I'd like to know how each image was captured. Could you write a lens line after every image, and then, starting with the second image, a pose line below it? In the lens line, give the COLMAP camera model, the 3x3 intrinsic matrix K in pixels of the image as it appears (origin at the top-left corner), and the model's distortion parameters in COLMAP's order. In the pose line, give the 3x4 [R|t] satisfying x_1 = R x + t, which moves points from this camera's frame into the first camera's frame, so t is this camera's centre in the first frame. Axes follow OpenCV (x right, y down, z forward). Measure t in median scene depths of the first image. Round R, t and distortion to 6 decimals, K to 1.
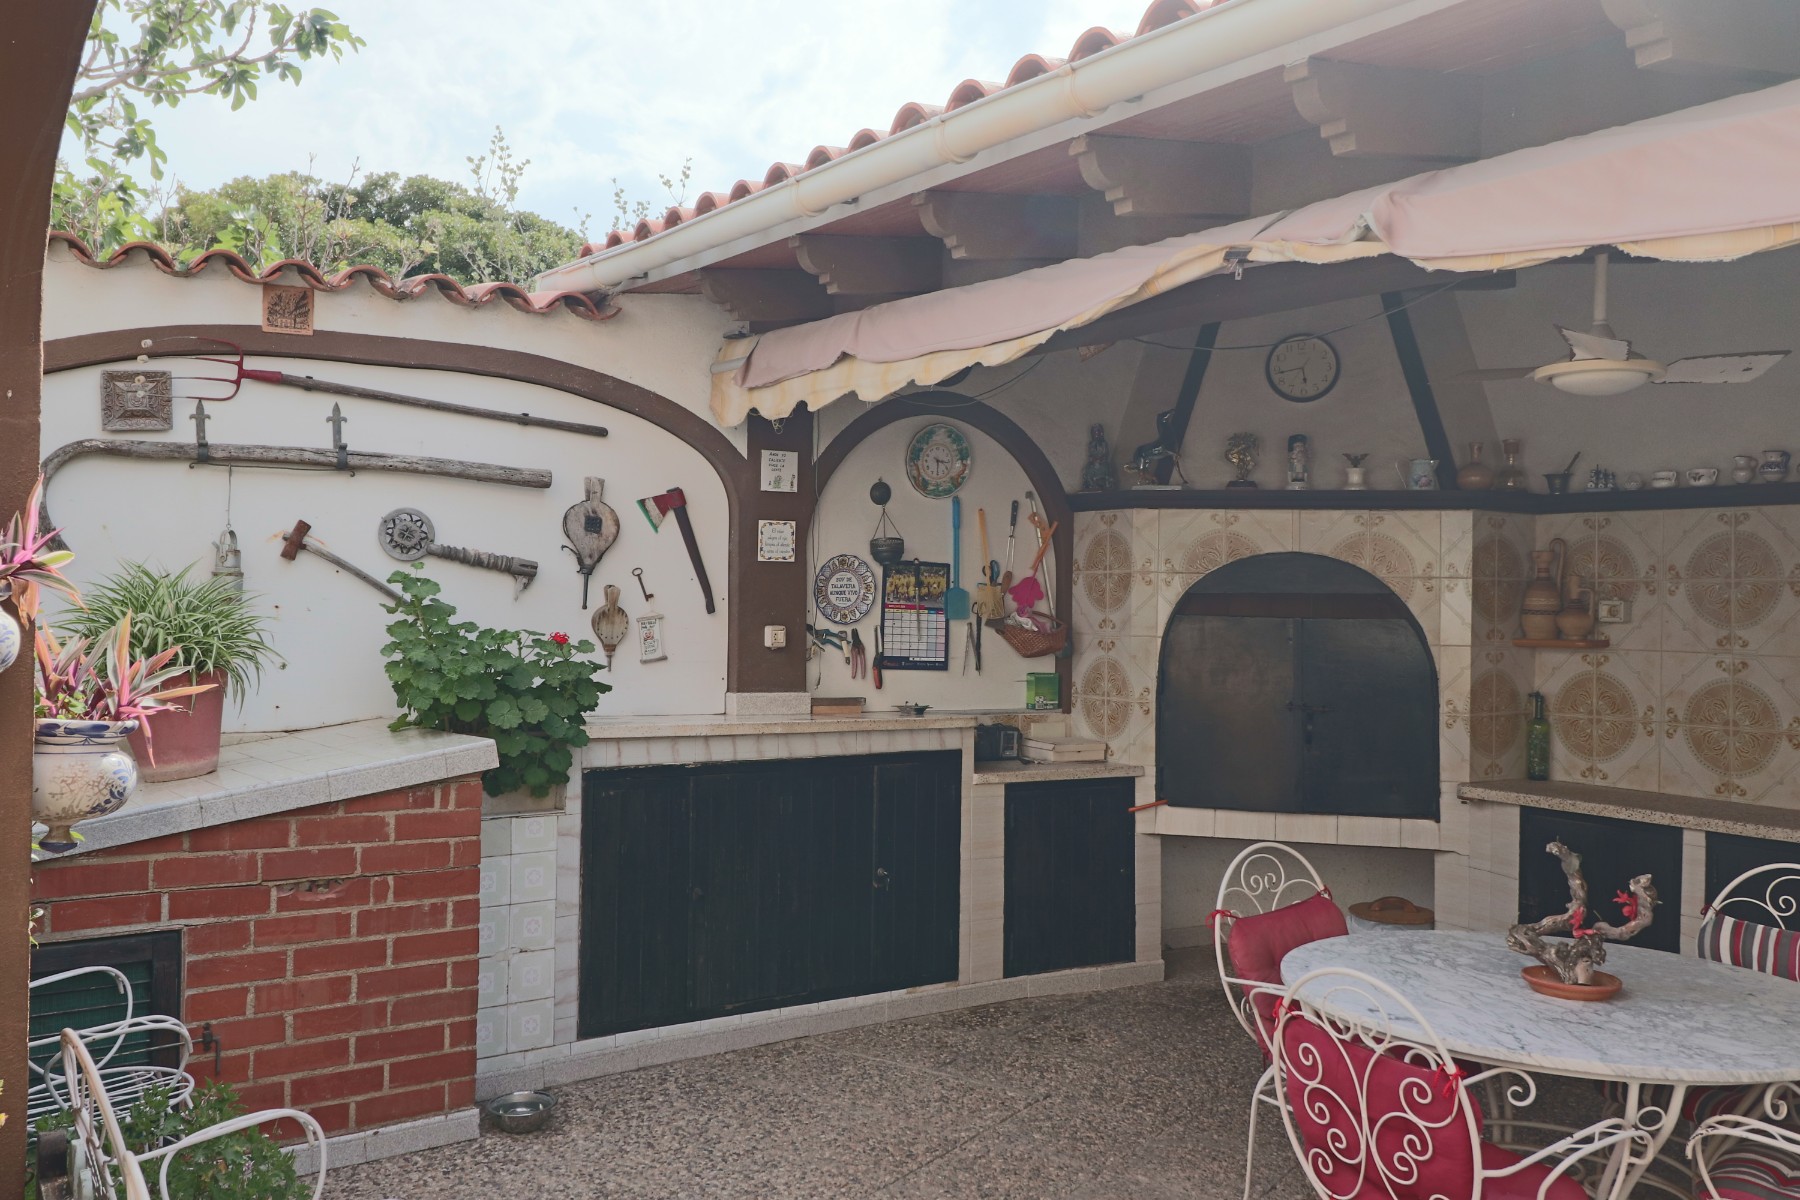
lens RADIAL K [[1568.2, 0, 878.1], [0, 1568.2, 580.5], [0, 0, 1]] dist [0.018070, -0.014471]
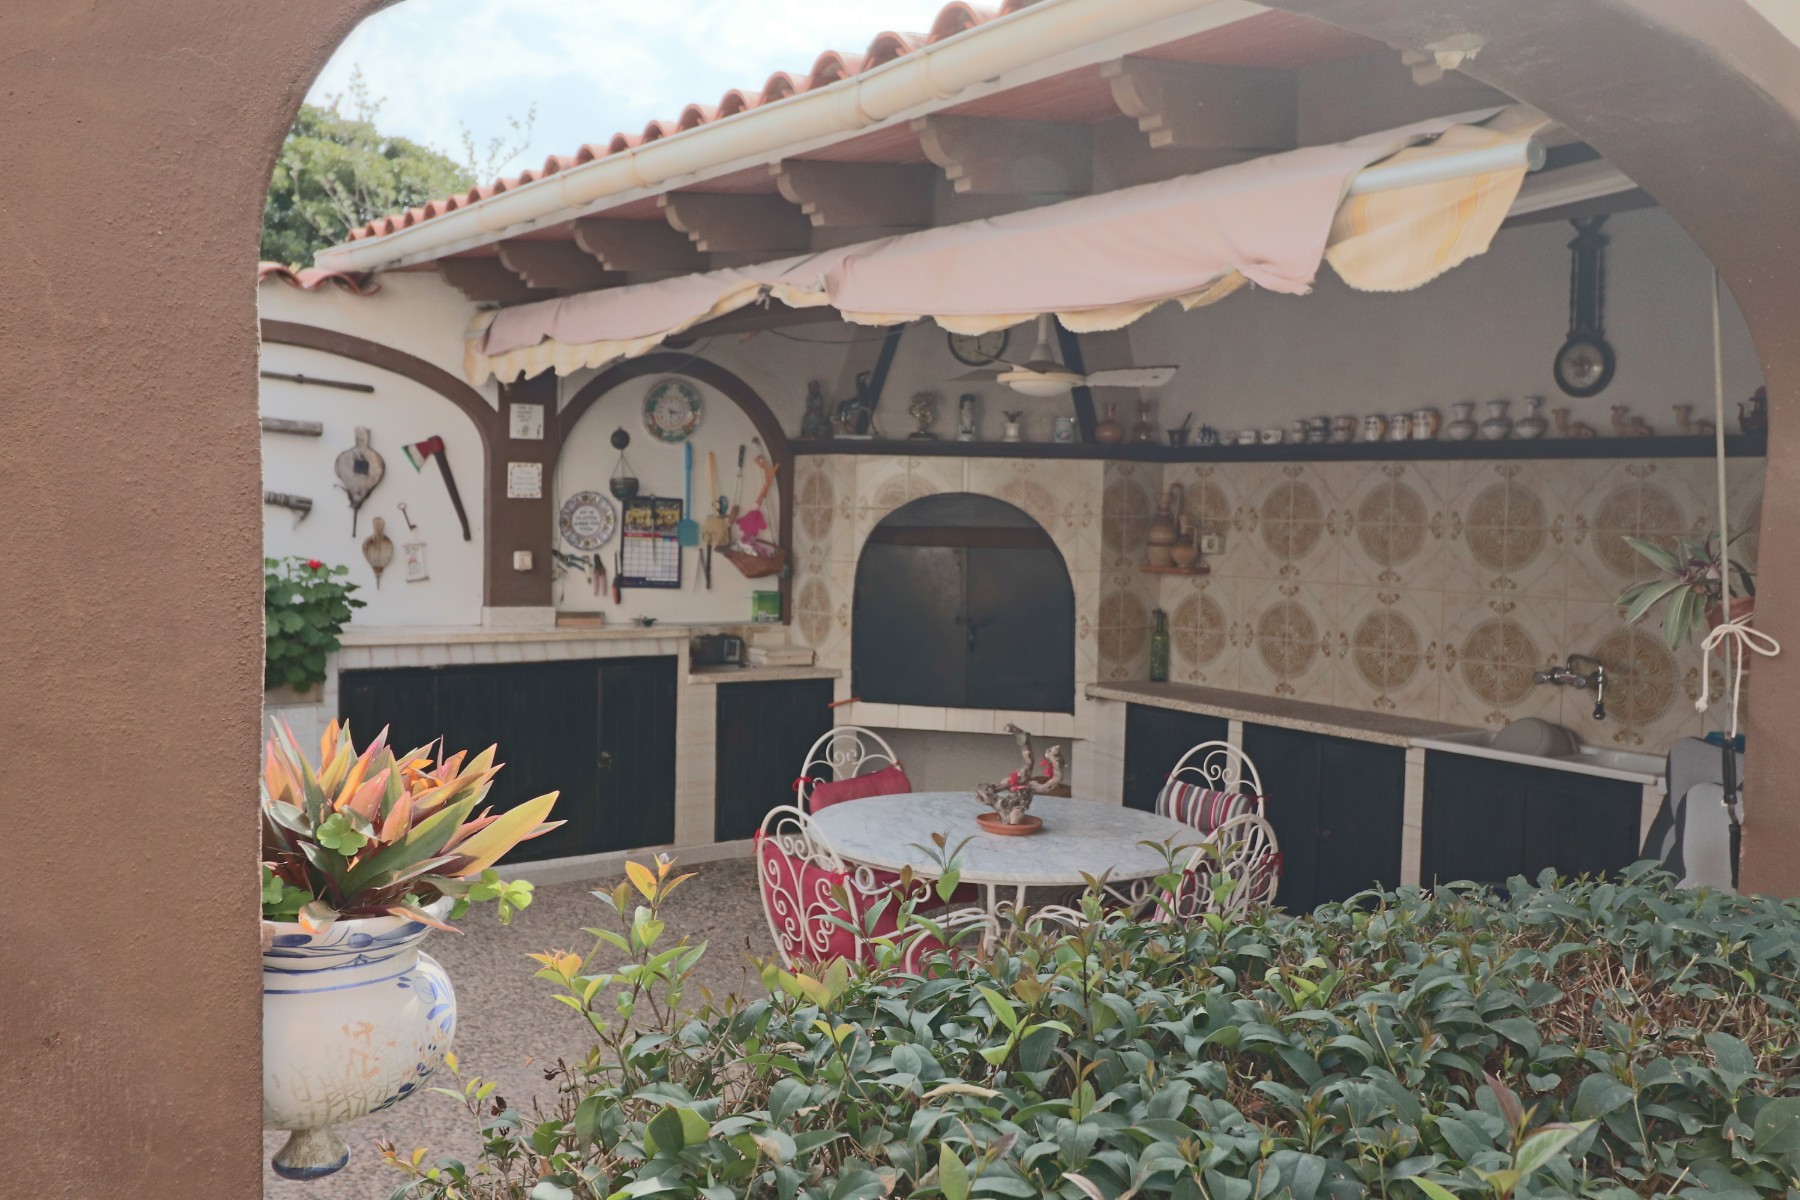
lens RADIAL K [[1568.2, 0, 873.8], [0, 1568.2, 572.7], [0, 0, 1]] dist [0.018070, -0.014471]
pose [[0.999043, 0.005903, 0.043332, 0.165110], [-0.008264, 0.998479, 0.054508, -0.024671], [-0.042944, -0.054814, 0.997573, -0.227269]]
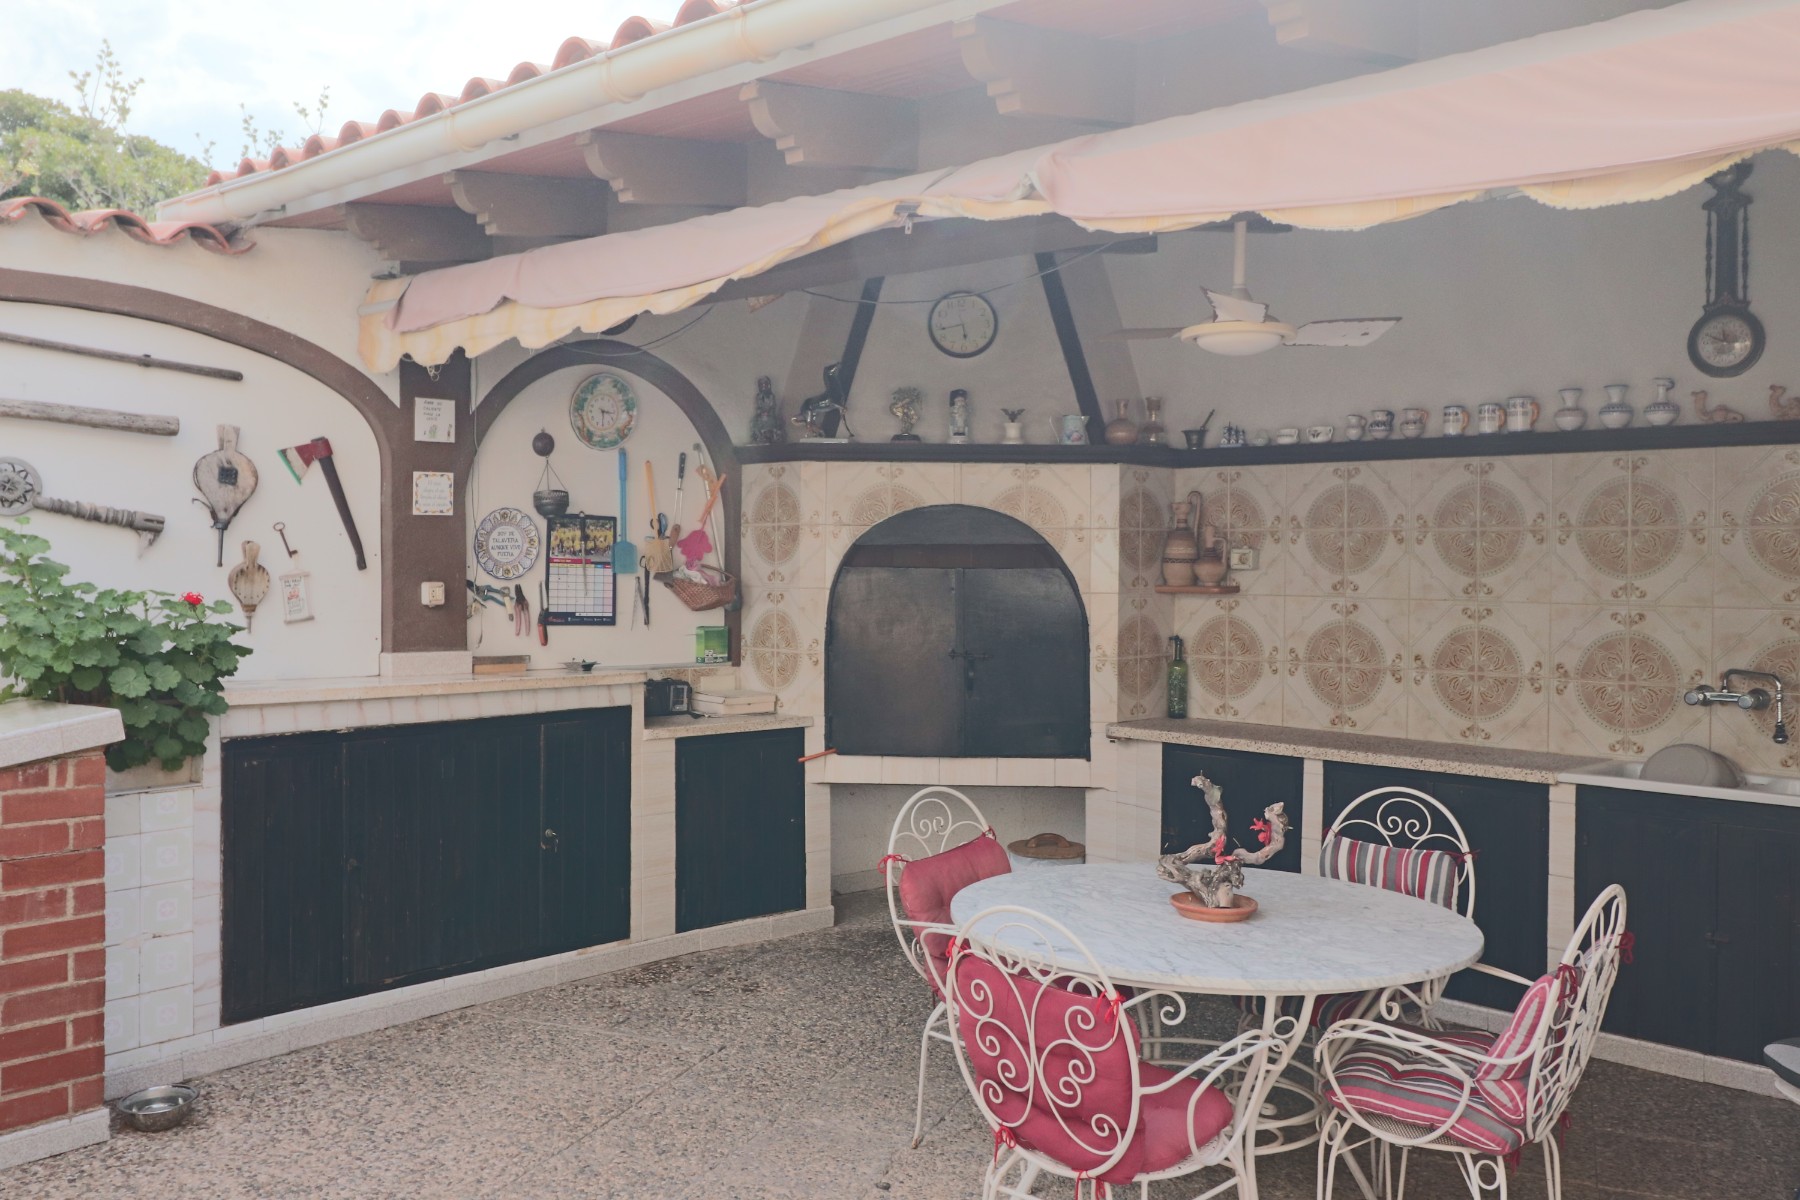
lens RADIAL K [[1568.2, 0, 875.1], [0, 1568.2, 578.6], [0, 0, 1]] dist [0.018070, -0.014471]
pose [[0.977416, -0.011898, 0.210988, -0.004396], [0.005885, 0.999559, 0.029102, 0.000374], [-0.211241, -0.027203, 0.977055, 0.007746]]
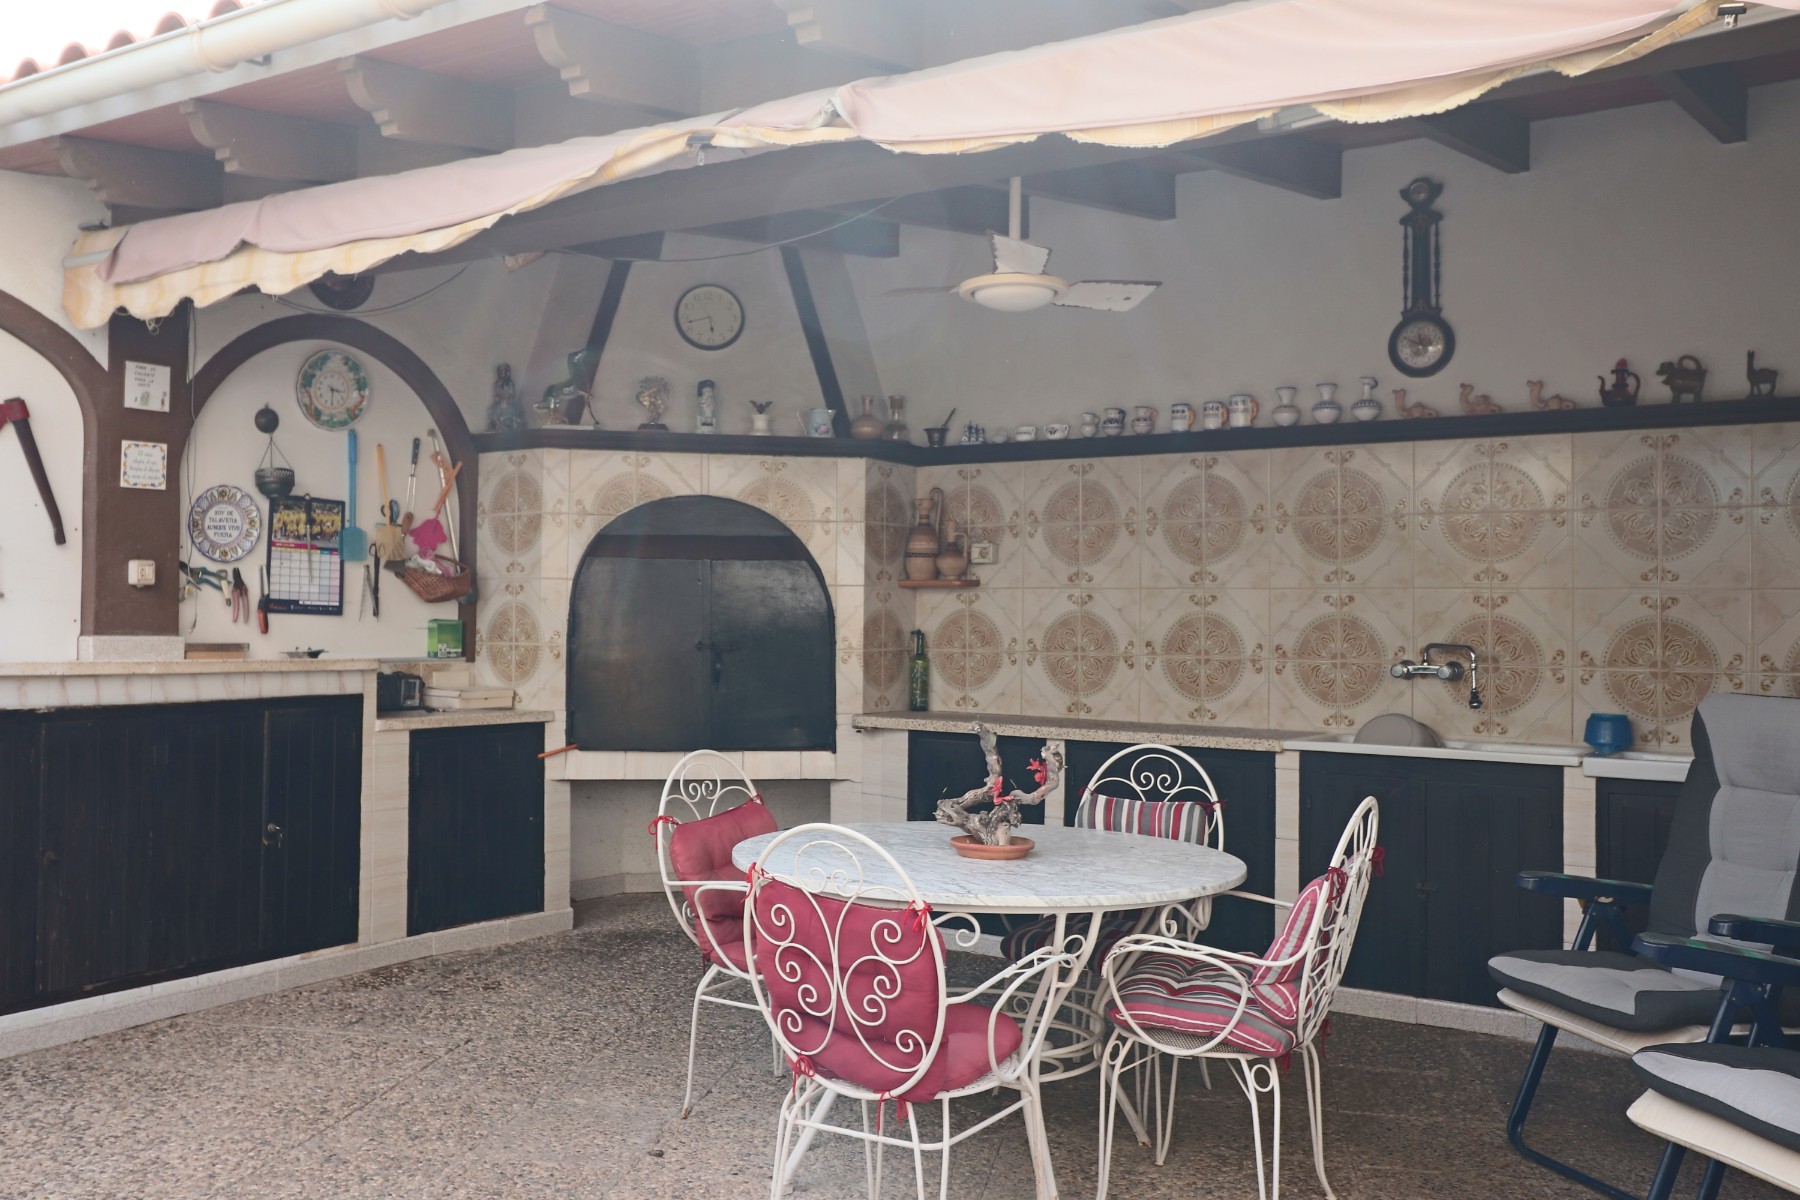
lens RADIAL K [[1568.2, 0, 873.8], [0, 1568.2, 576.1], [0, 0, 1]] dist [0.018070, -0.014471]
pose [[0.918925, 0.005134, 0.394398, -0.039810], [-0.001486, 0.999953, -0.009555, 0.050317], [-0.394429, 0.008194, 0.918890, 0.022743]]
